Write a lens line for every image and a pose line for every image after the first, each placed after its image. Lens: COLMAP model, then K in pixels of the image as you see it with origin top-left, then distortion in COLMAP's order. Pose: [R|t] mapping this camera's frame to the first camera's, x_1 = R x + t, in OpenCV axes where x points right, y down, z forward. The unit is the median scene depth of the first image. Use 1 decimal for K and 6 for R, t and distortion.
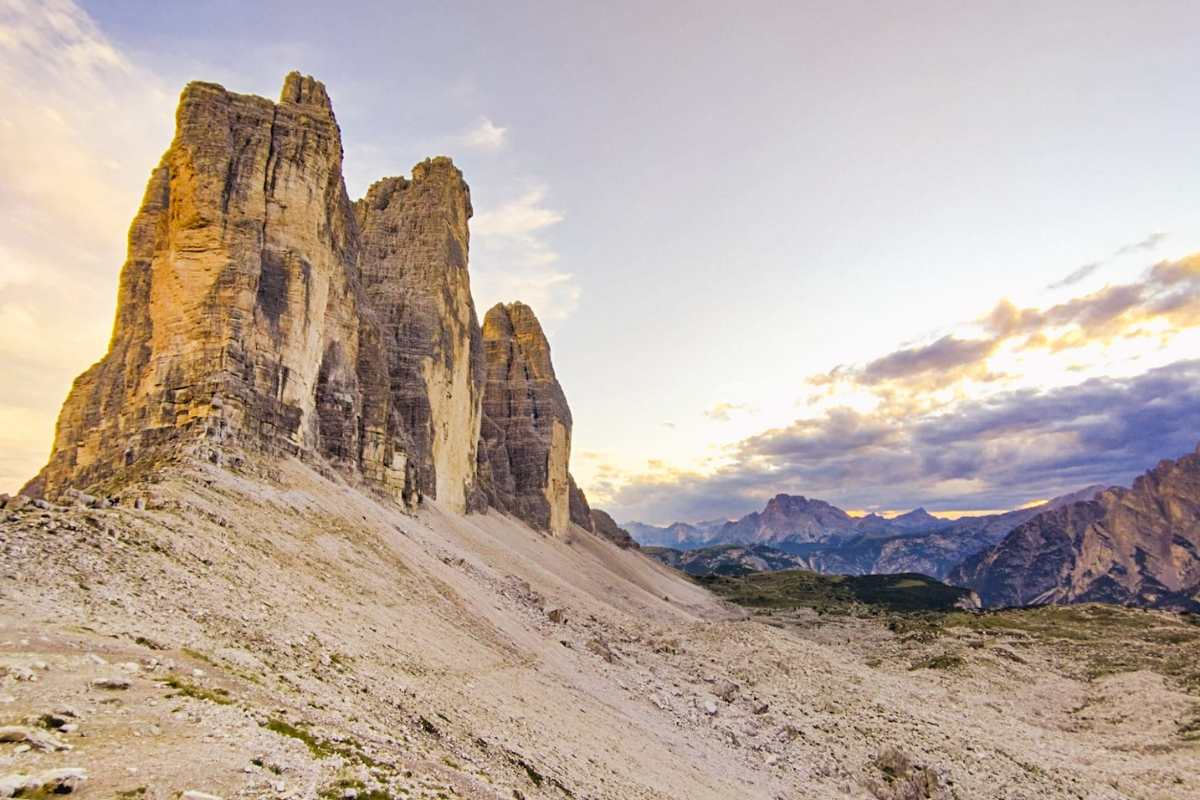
lens RADIAL K [[538.6, 0, 600.0], [0, 538.6, 400.0], [0, 0, 1]] dist [0.012605, -0.000487]
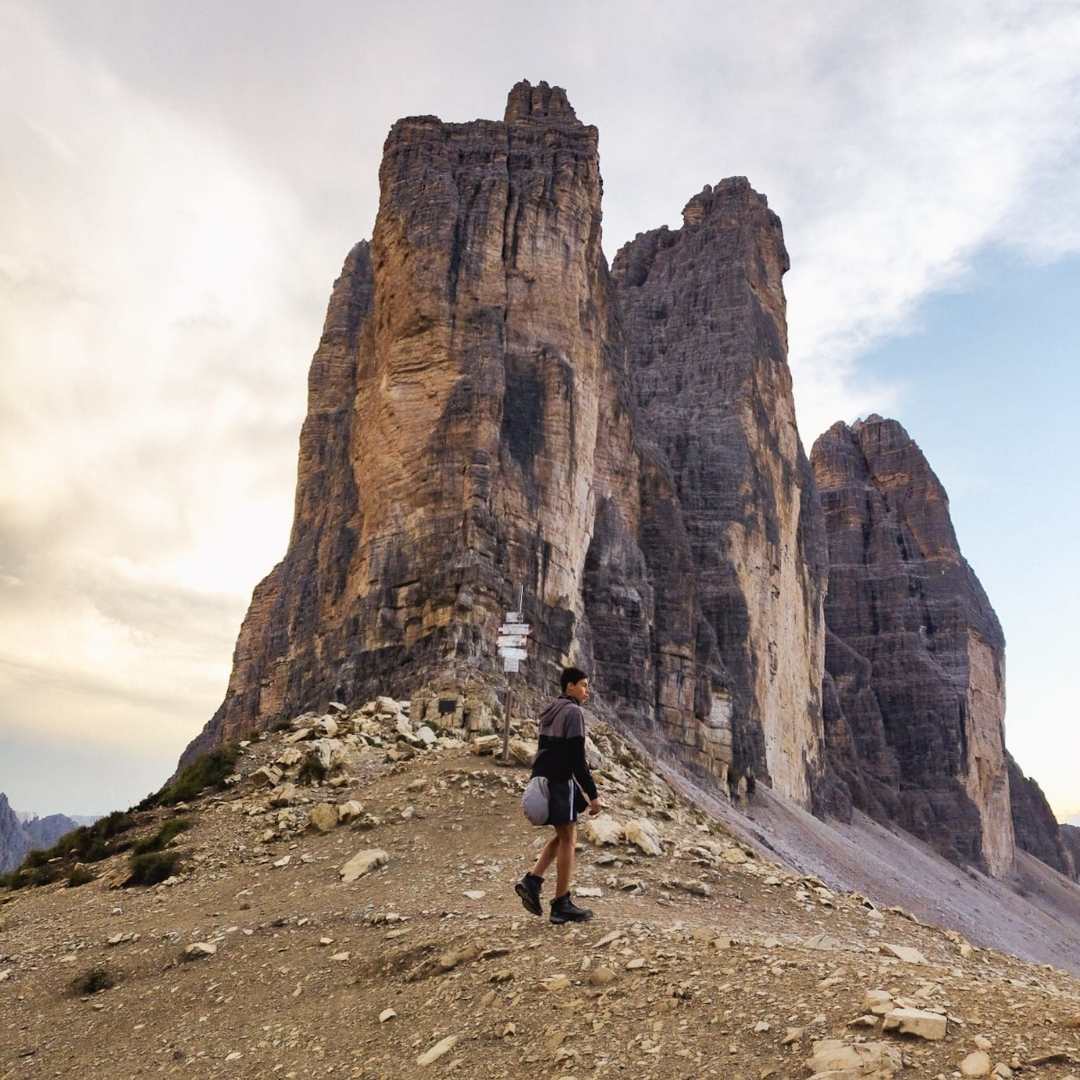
lens RADIAL K [[902.8, 0, 540.0], [0, 902.8, 540.0], [0, 0, 1]] dist [0.135250, -0.205272]
pose [[0.916497, -0.076334, -0.392691, -0.173791], [0.038556, 0.993911, -0.103218, 0.033080], [0.398179, 0.079459, 0.913860, 0.084462]]
